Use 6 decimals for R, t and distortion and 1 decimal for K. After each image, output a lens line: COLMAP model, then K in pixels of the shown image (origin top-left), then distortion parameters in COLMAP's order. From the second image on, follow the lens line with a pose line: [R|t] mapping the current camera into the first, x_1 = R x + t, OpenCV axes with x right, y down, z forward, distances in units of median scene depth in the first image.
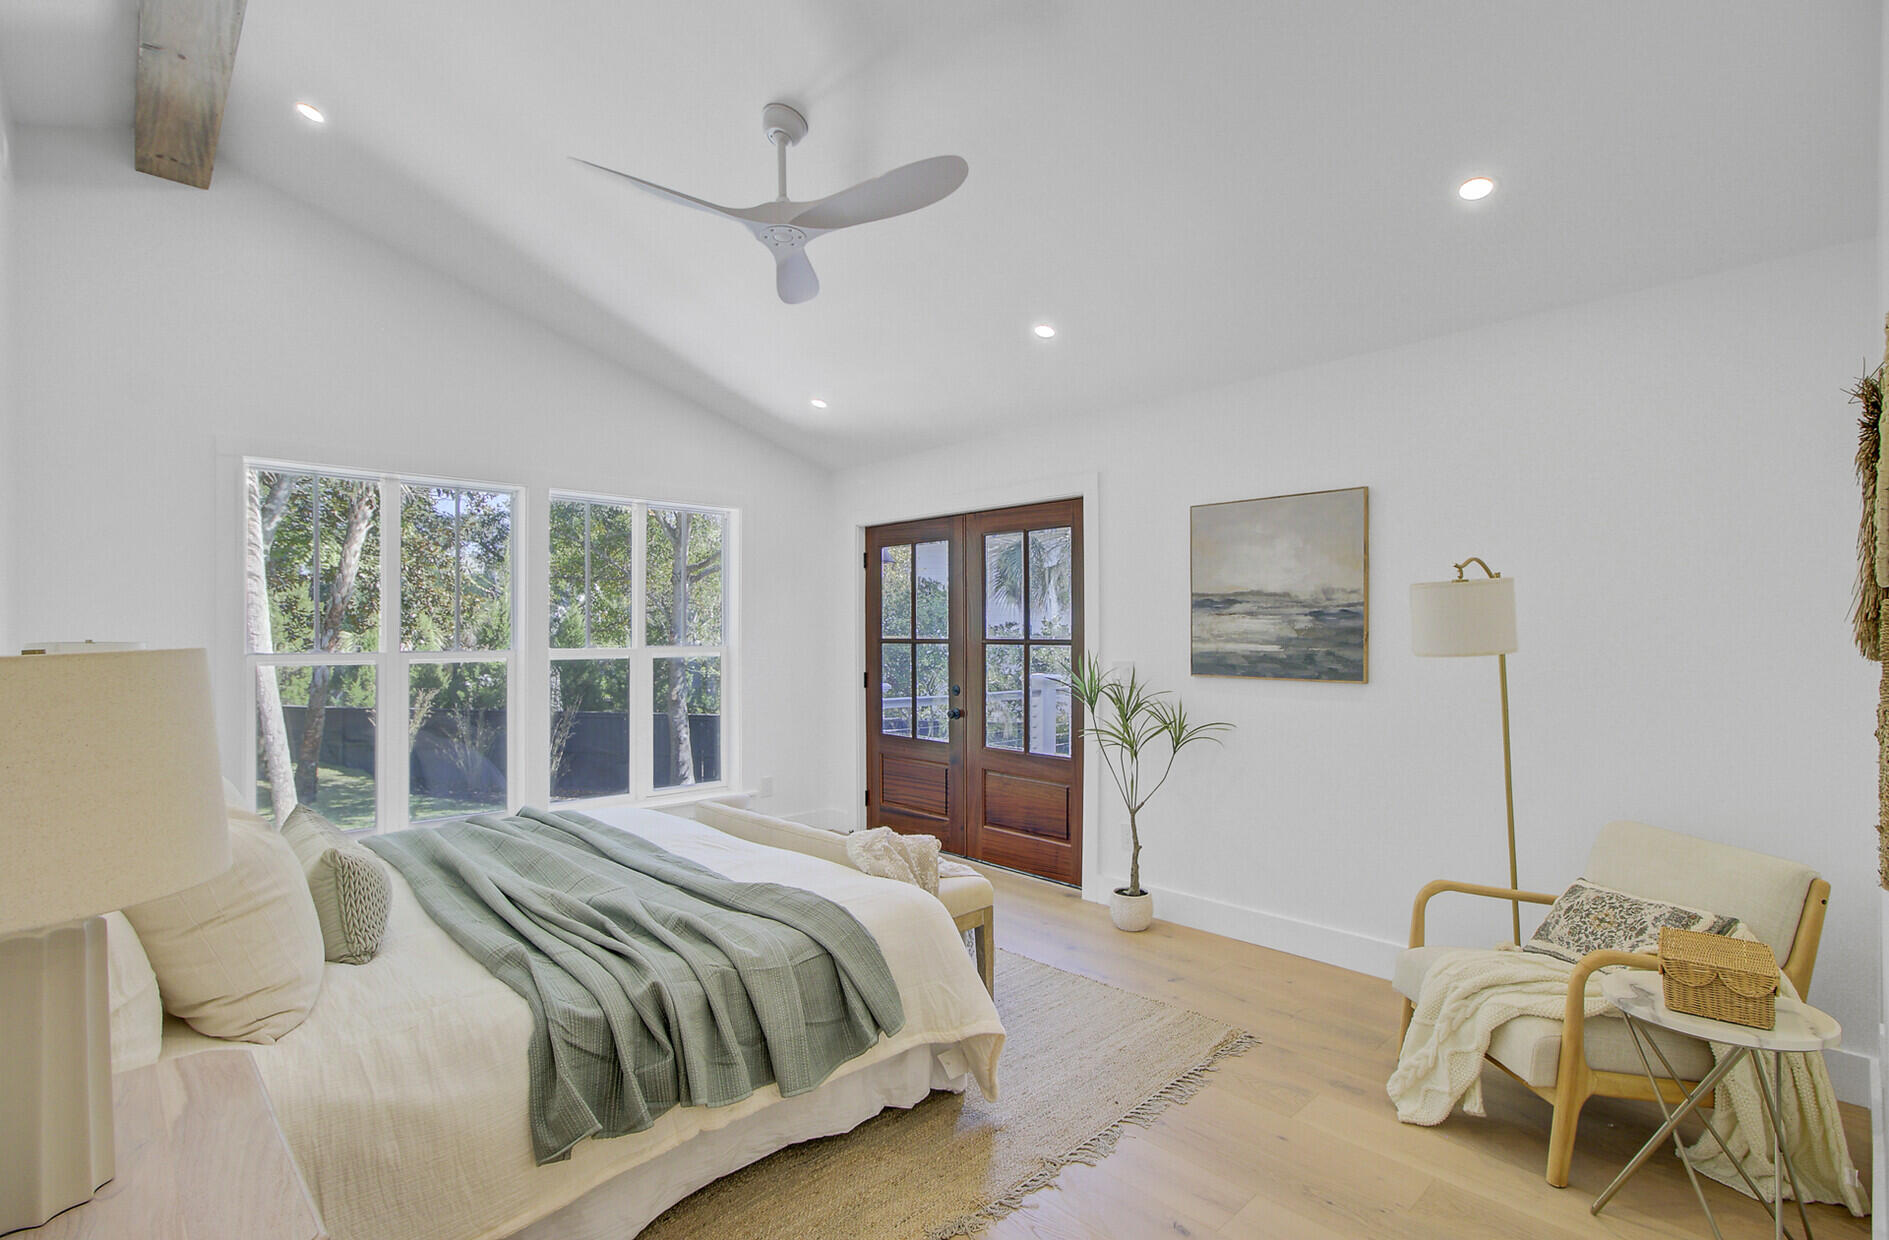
lens RADIAL K [[881.7, 0, 950.1], [0, 881.7, 628.0], [0, 0, 1]] dist [-0.016348, 0.002366]
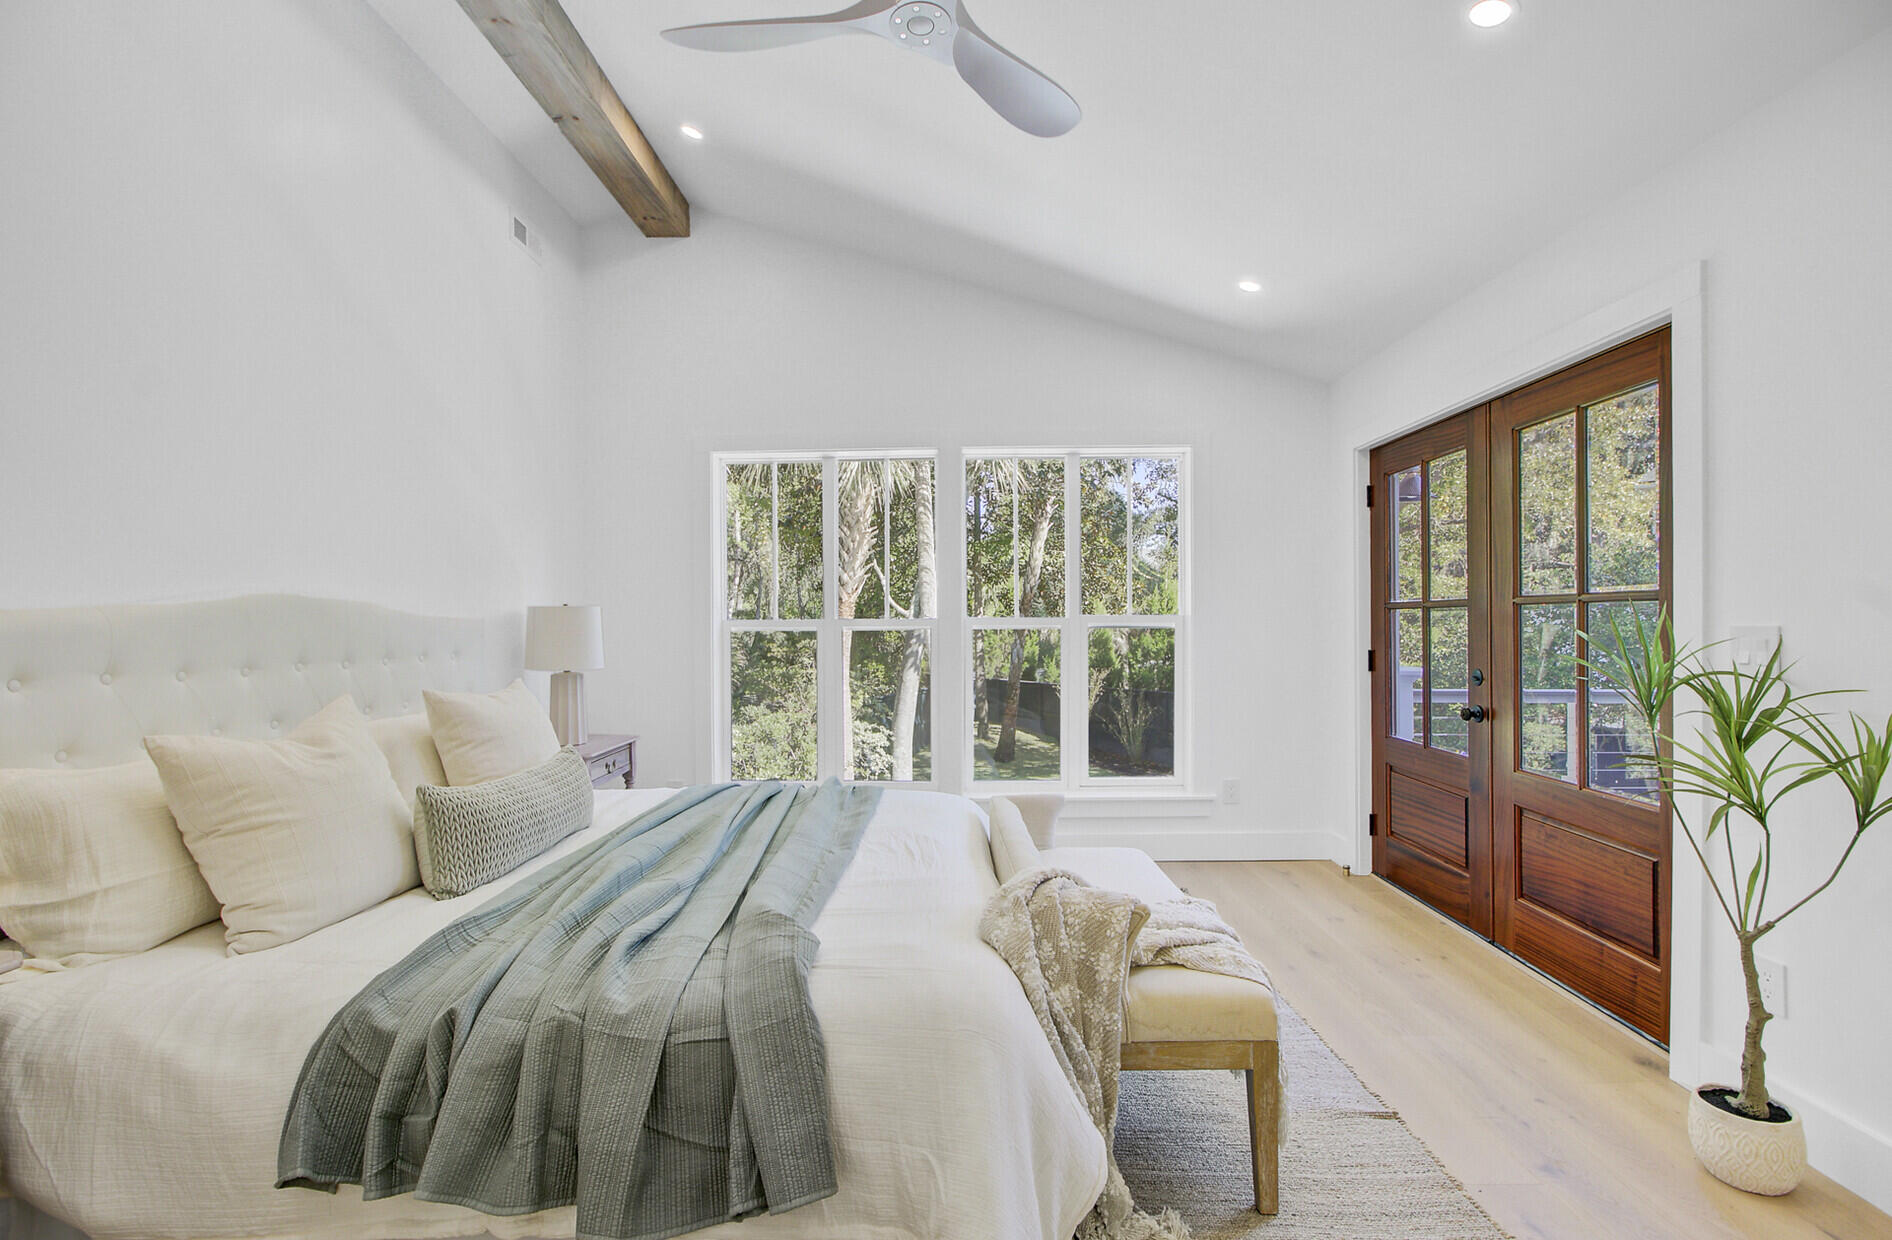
lens RADIAL K [[884.1, 0, 945.9], [0, 884.1, 616.2], [0, 0, 1]] dist [0.001718, 0.002625]
pose [[0.708725, -0.009988, -0.705414, 0.200539], [0.010046, 0.999941, -0.004066, 0.025619], [0.705413, -0.004205, 0.708784, 0.287751]]
